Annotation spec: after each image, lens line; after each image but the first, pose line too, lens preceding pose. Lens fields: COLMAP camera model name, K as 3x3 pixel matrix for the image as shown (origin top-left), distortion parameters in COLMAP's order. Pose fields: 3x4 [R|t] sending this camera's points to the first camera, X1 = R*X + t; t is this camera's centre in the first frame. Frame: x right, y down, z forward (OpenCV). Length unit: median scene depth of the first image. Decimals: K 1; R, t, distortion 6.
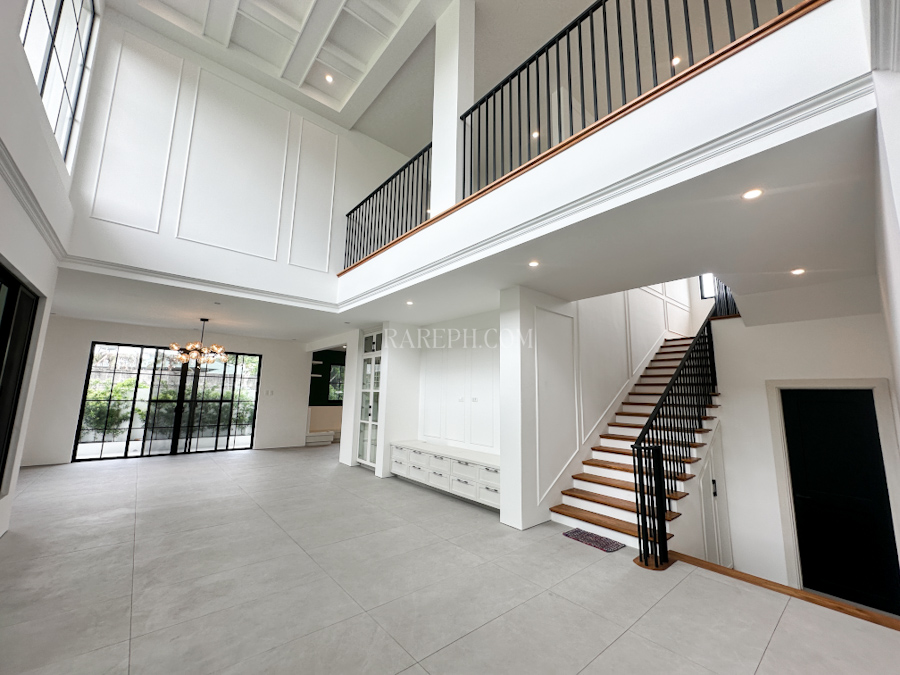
lens RADIAL K [[361.1, 0, 450.8], [0, 361.1, 337.6], [0, 0, 1]] dist [0.002905, 0.000129]
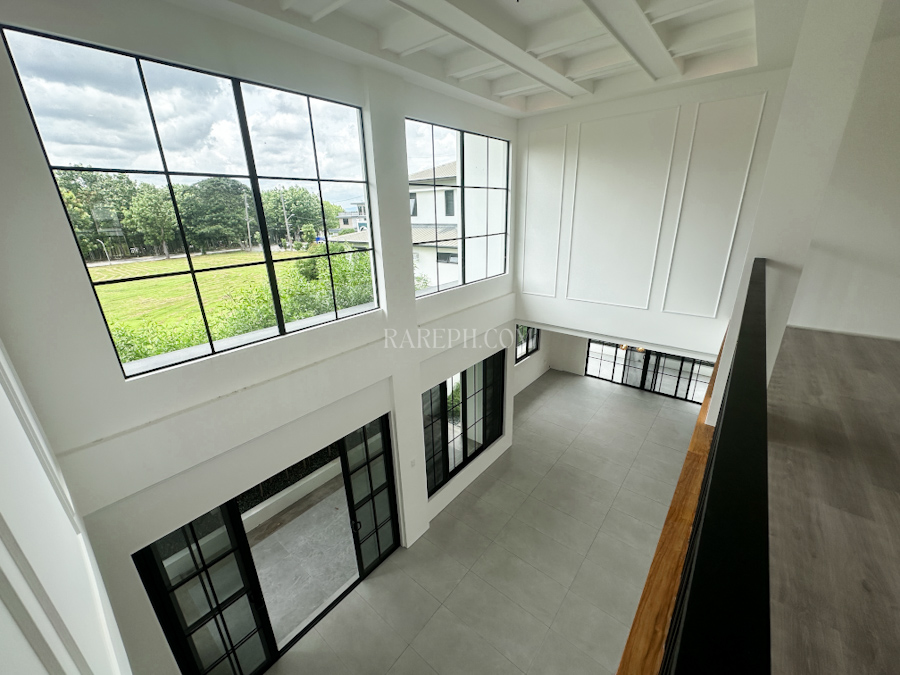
lens RADIAL K [[361.1, 0, 449.9], [0, 361.1, 336.2], [0, 0, 1]] dist [0.002905, 0.000129]
pose [[0.173635, 0.309239, -0.934998, 0.332780], [0.174957, 0.924631, 0.338301, -0.559474], [0.969144, -0.222325, 0.106444, 0.383787]]
